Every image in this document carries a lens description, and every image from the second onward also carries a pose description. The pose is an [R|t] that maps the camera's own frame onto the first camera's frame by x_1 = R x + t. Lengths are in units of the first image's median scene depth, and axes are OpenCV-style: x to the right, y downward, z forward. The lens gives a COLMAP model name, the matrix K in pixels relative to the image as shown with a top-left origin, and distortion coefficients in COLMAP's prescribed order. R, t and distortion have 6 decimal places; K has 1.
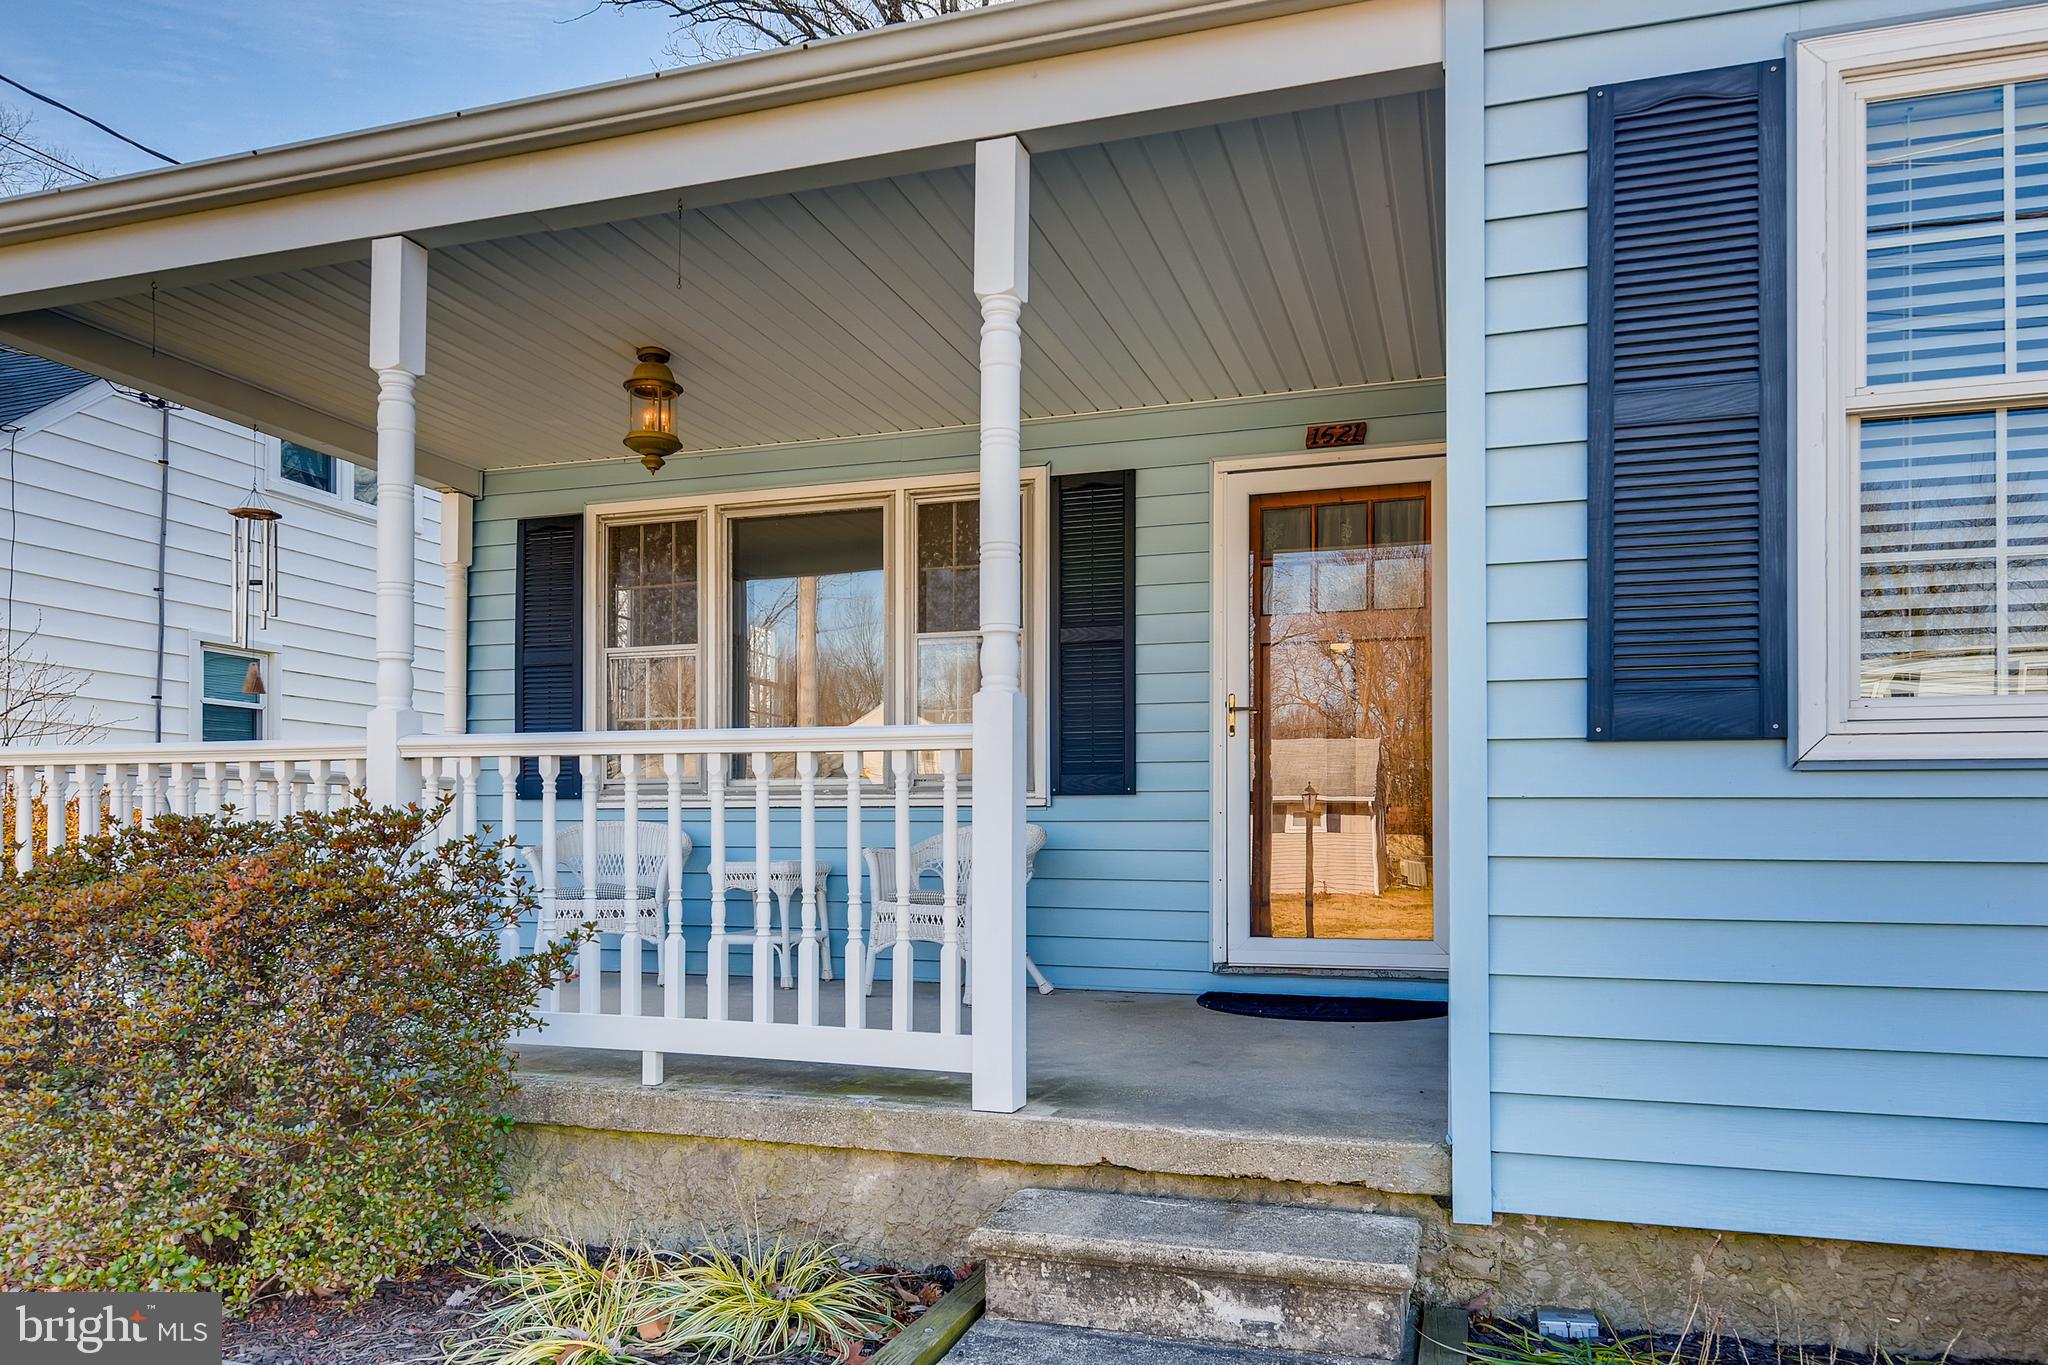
lens RADIAL K [[1418.9, 0, 1016.4], [0, 1418.9, 812.9], [0, 0, 1]] dist [0.007791, 0.001171]
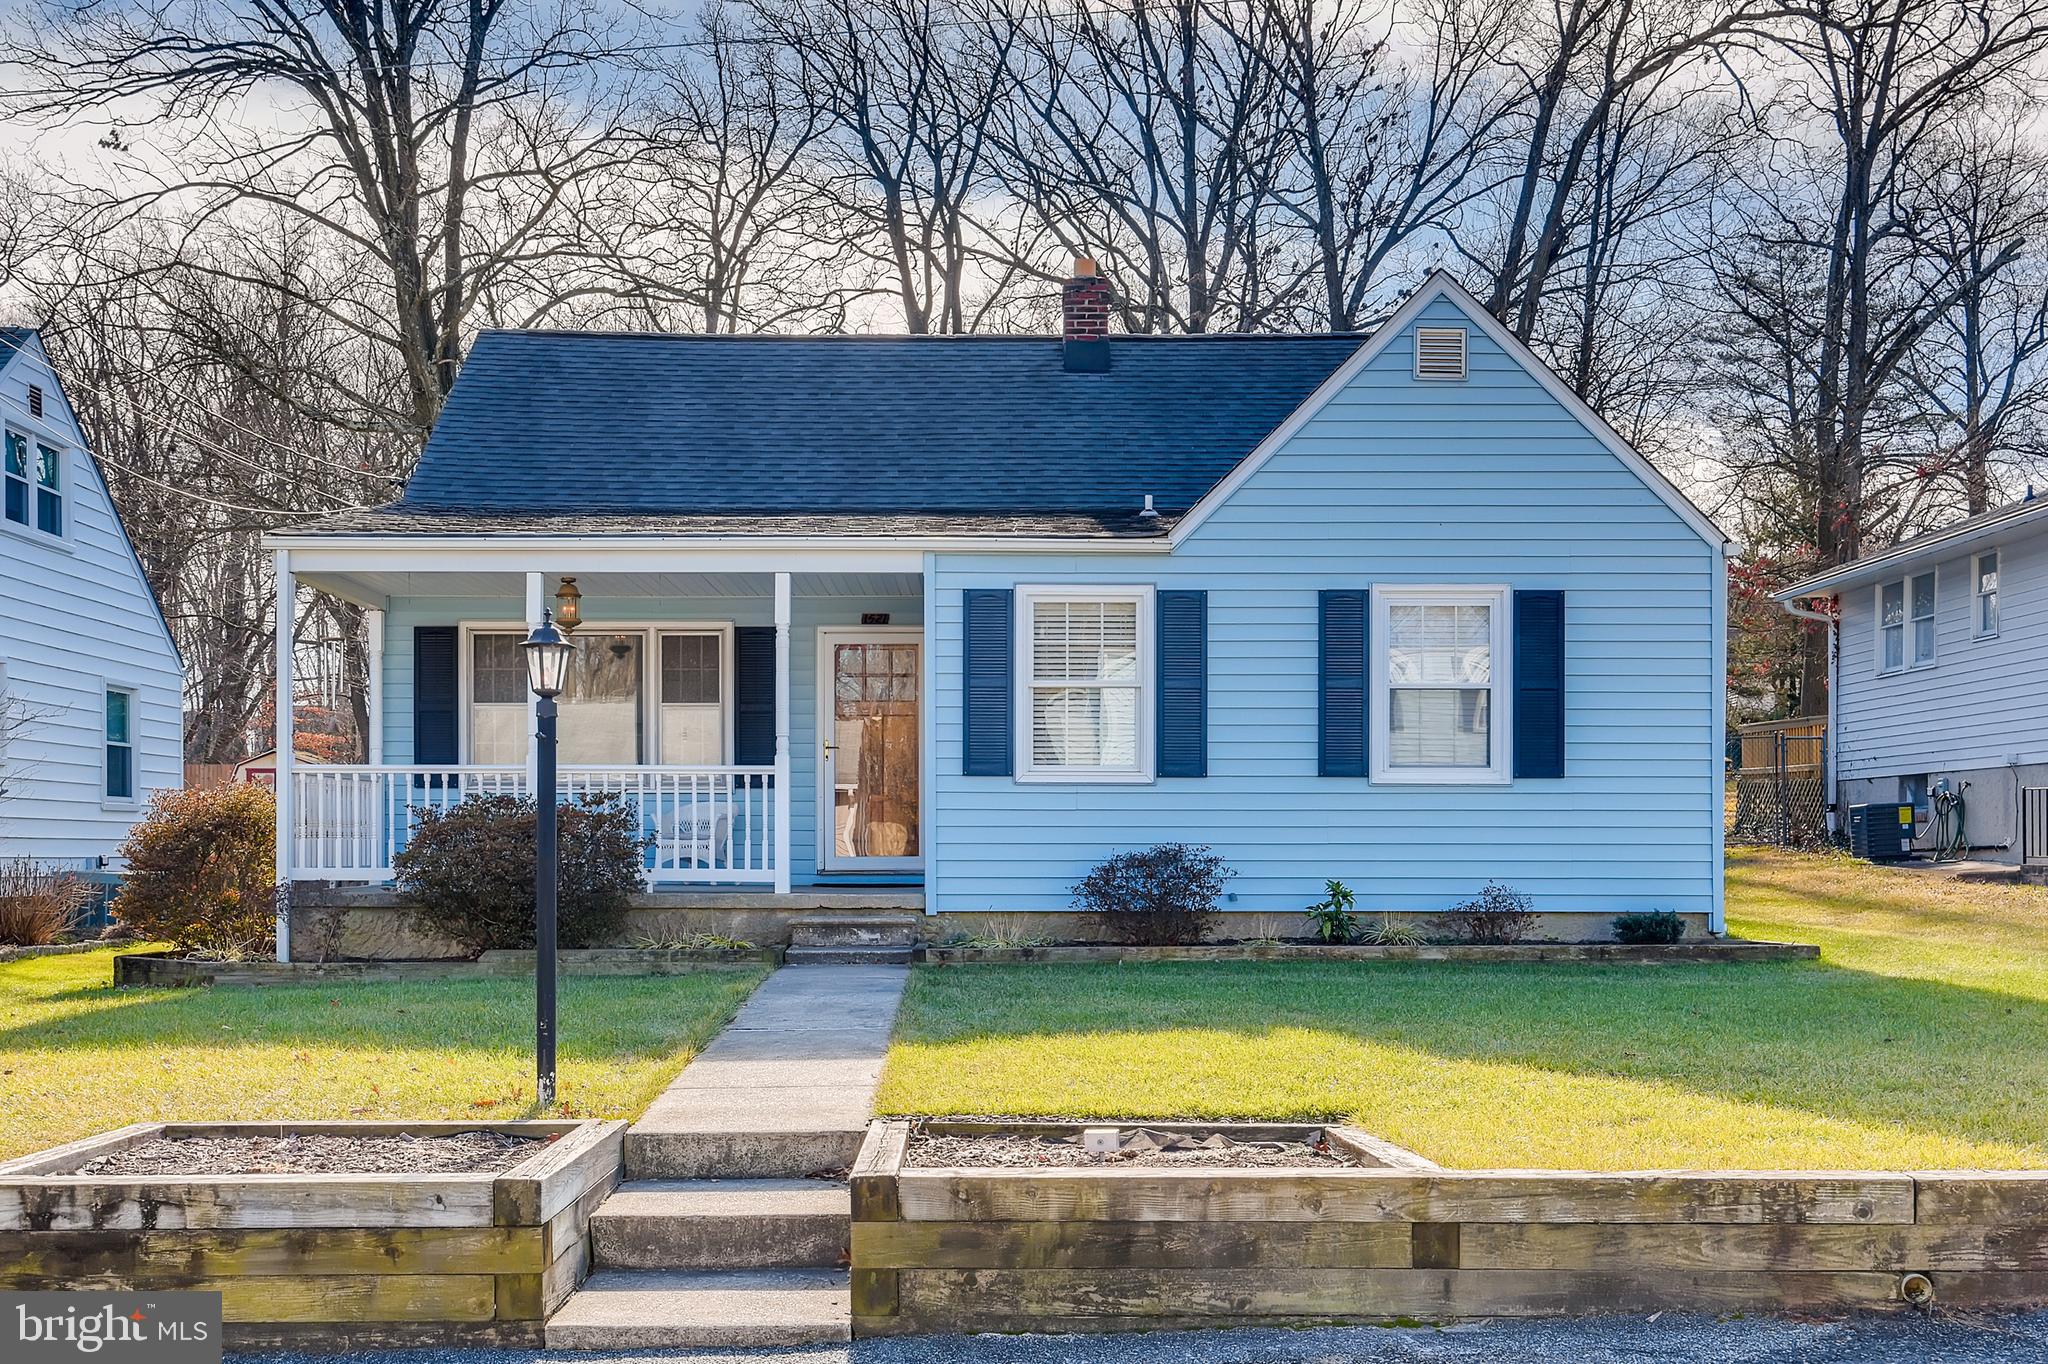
lens RADIAL K [[1894.8, 0, 1022.8], [0, 1894.8, 681.4], [0, 0, 1]] dist [-0.004035, 0.000000]
pose [[0.939865, 0.026946, 0.340482, -0.907165], [-0.004815, 0.997829, -0.065679, 0.020445], [-0.341513, 0.060090, 0.937954, -2.953808]]
